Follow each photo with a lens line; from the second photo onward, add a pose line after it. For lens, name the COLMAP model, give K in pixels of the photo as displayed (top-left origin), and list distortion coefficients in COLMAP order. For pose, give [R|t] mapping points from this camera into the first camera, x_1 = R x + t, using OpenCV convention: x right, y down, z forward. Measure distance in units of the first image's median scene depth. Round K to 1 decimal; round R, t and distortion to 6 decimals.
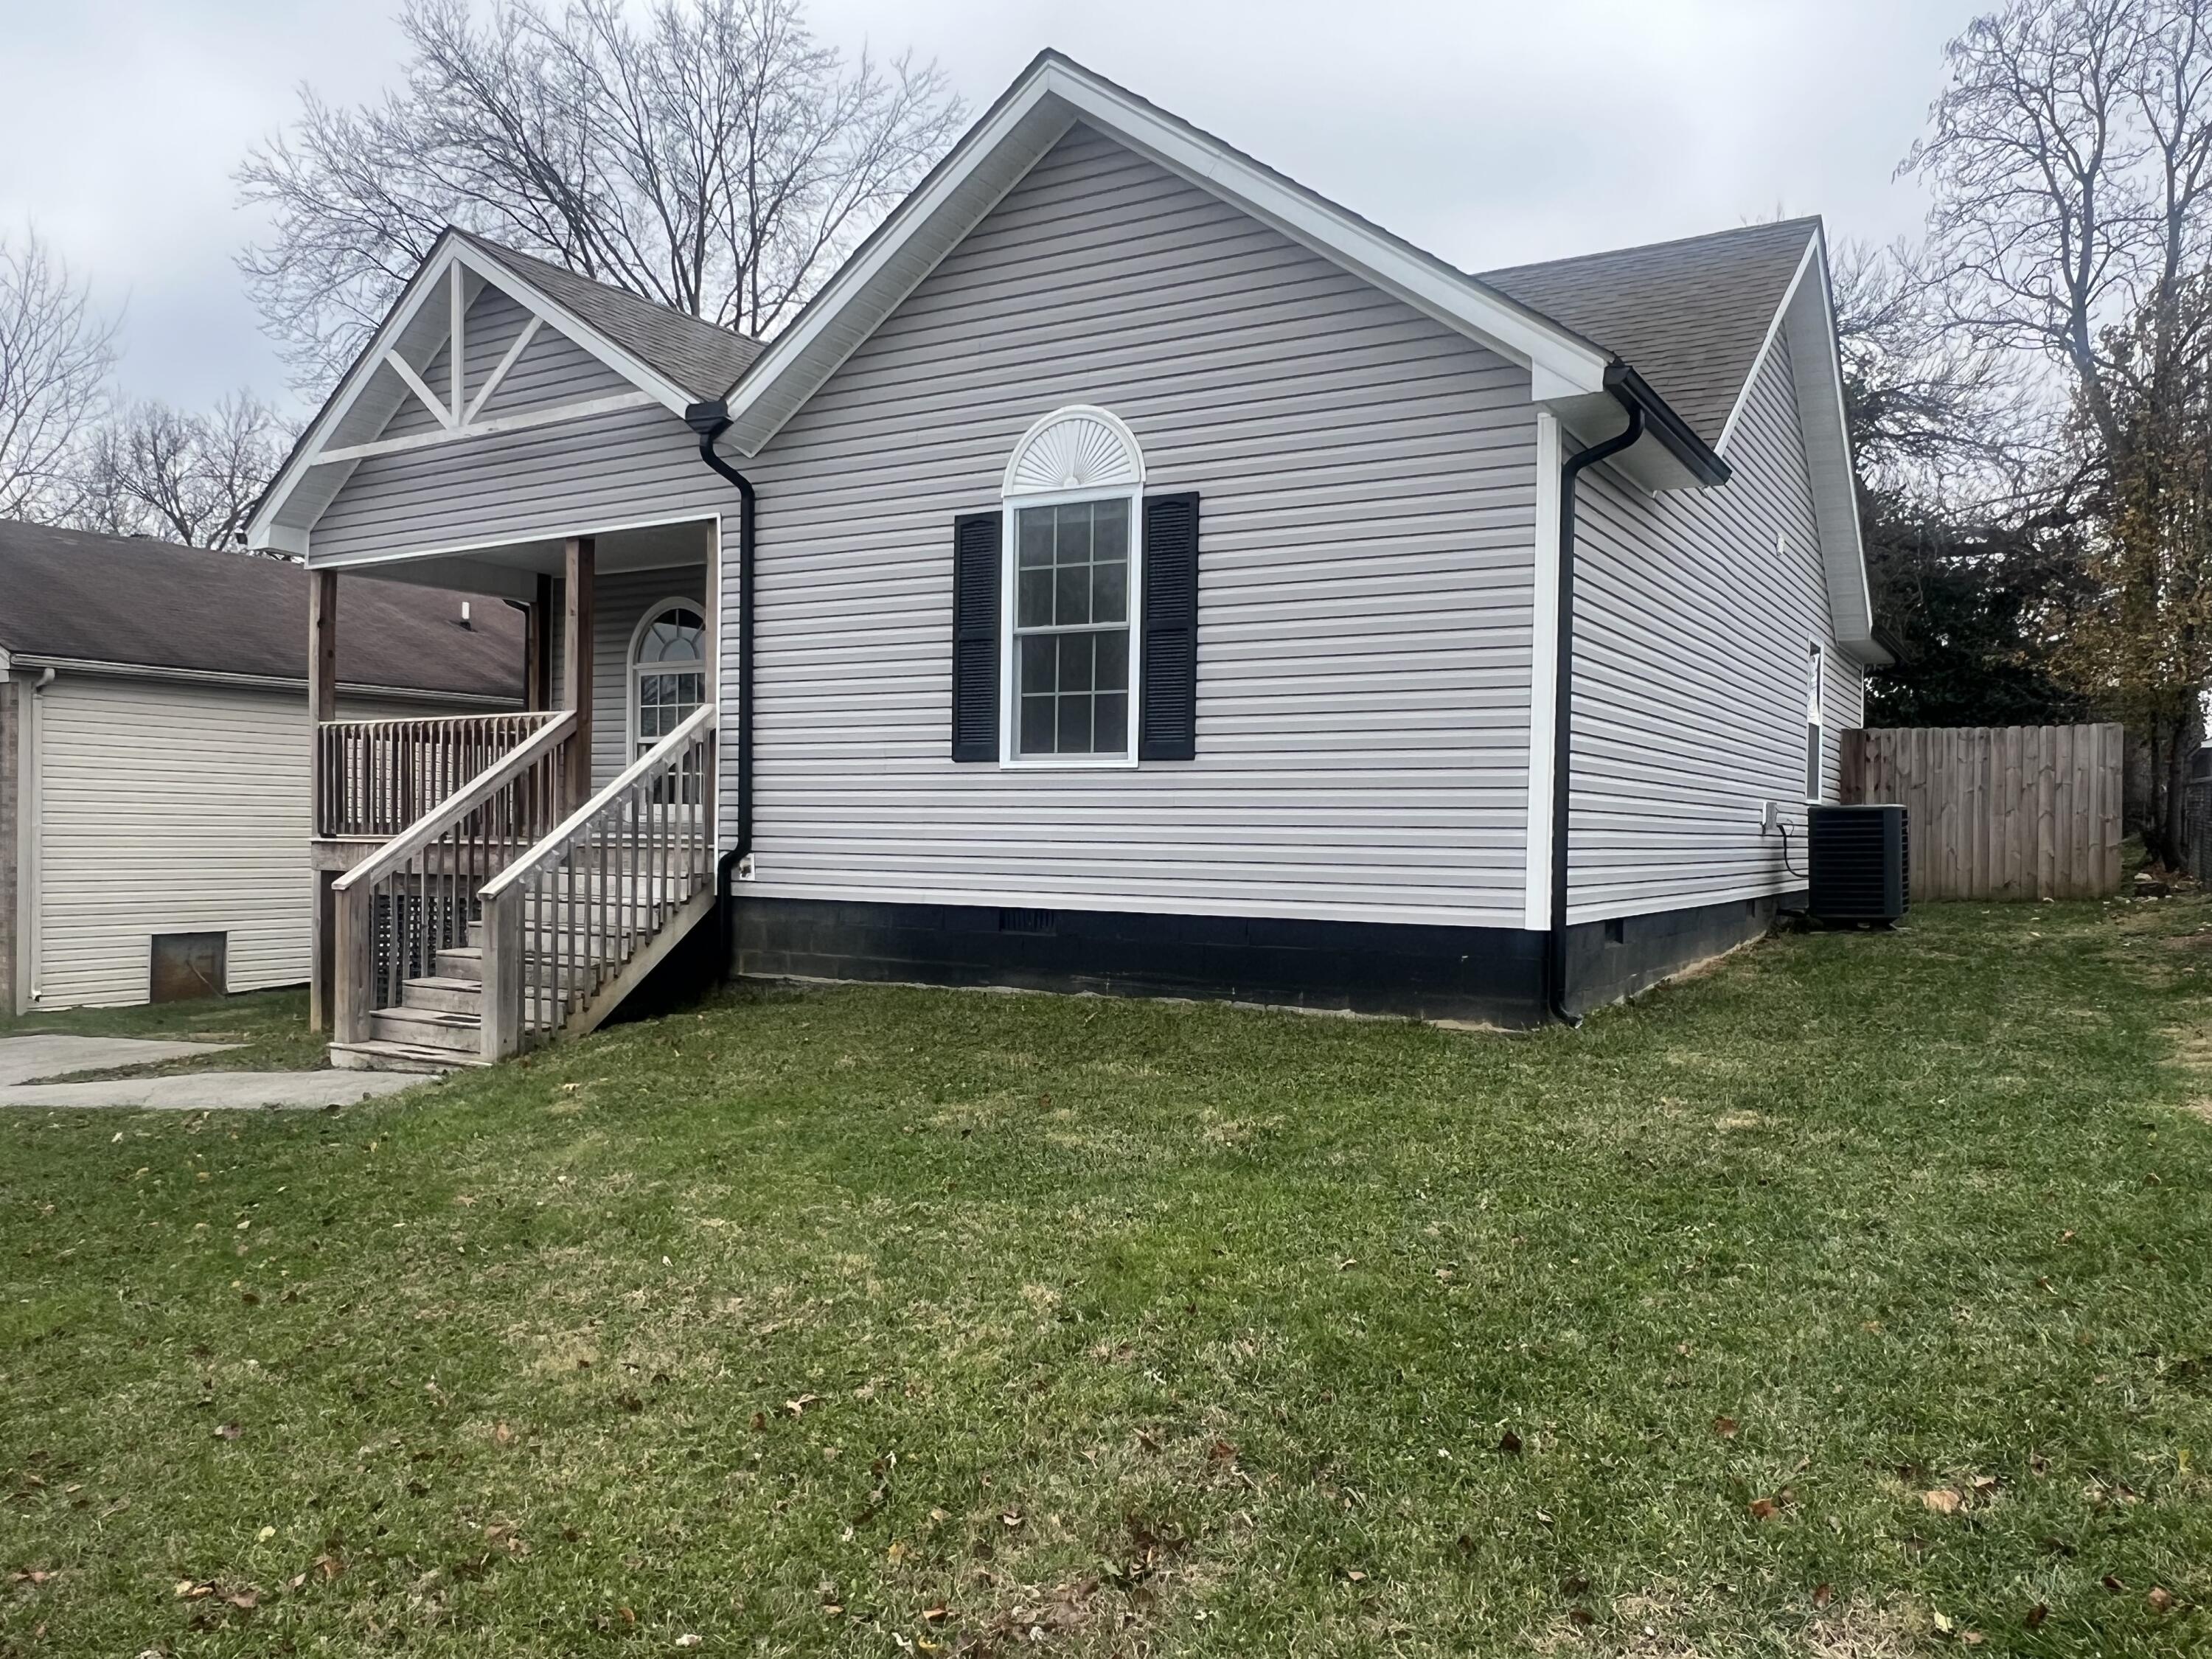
lens RADIAL K [[1625.4, 0, 1107.9], [0, 1625.4, 838.7], [0, 0, 1]] dist [0.000745, -0.001888]
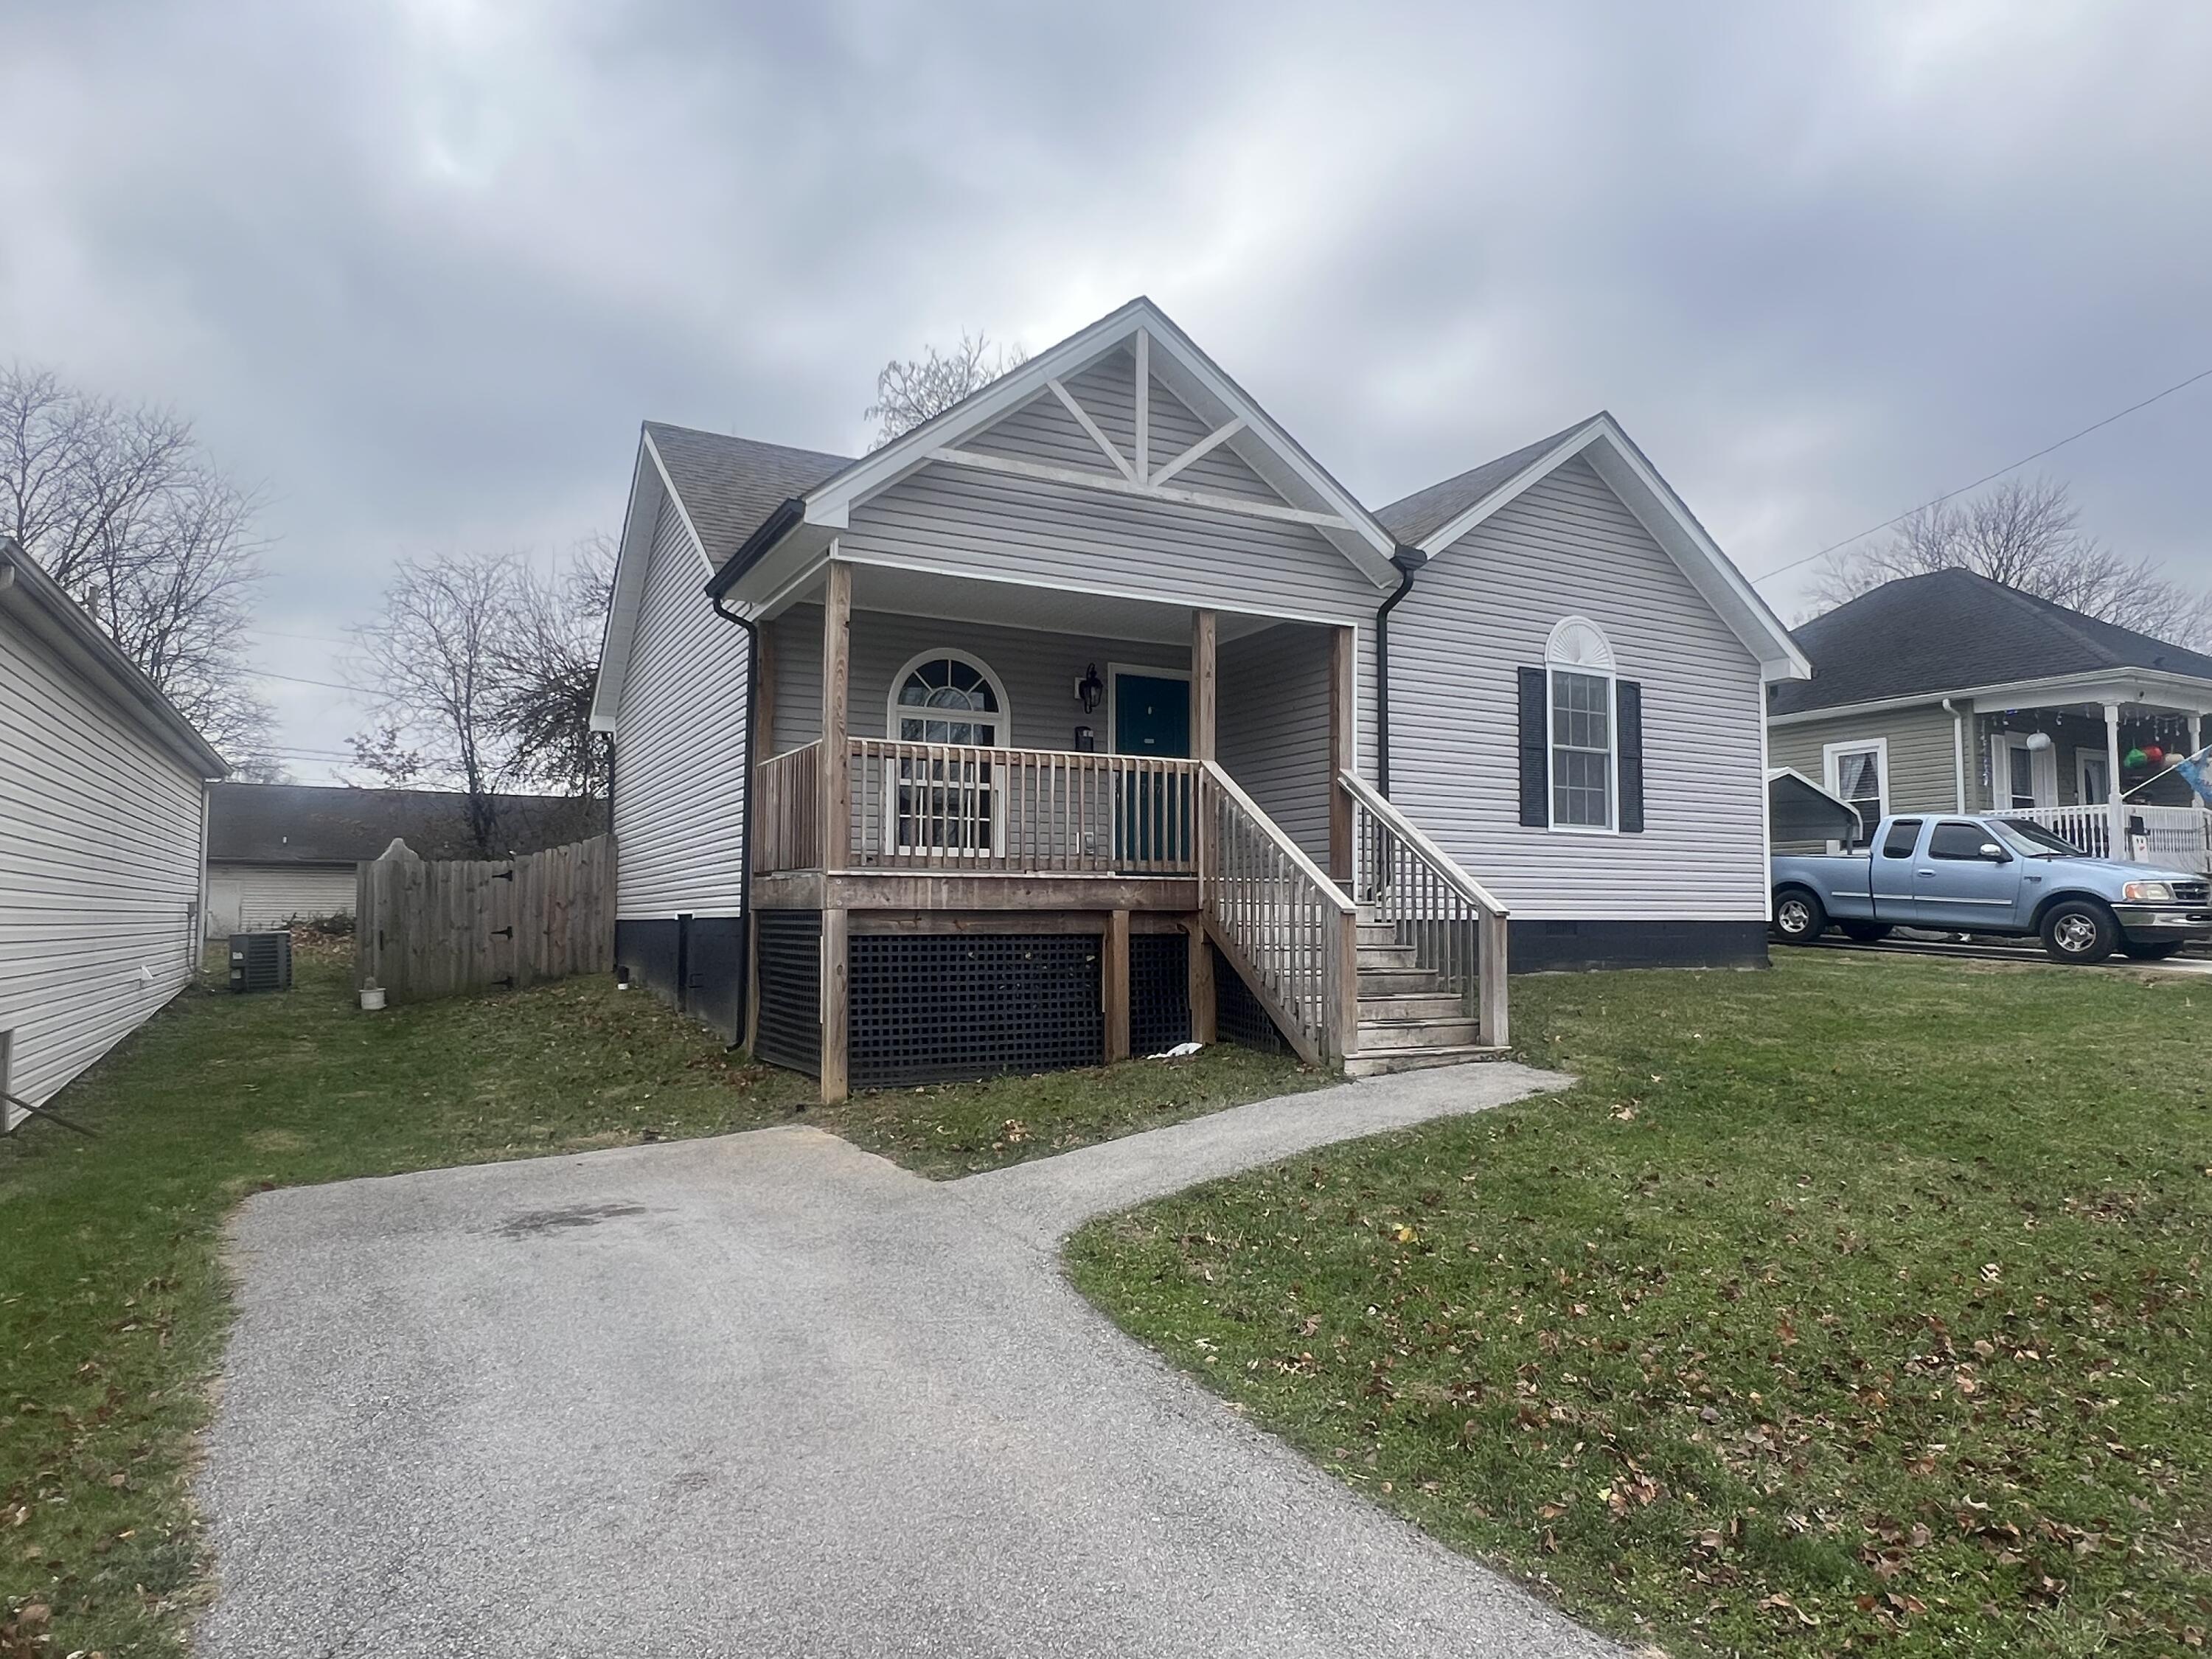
lens RADIAL K [[1348.4, 0, 1107.6], [0, 1348.4, 824.0], [0, 0, 1]] dist [0.000315, -0.000374]
pose [[0.504174, 0.051762, 0.862049, -1.412750], [0.008718, 0.997846, -0.065015, 0.030489], [-0.863558, 0.040295, 0.502637, 0.716991]]
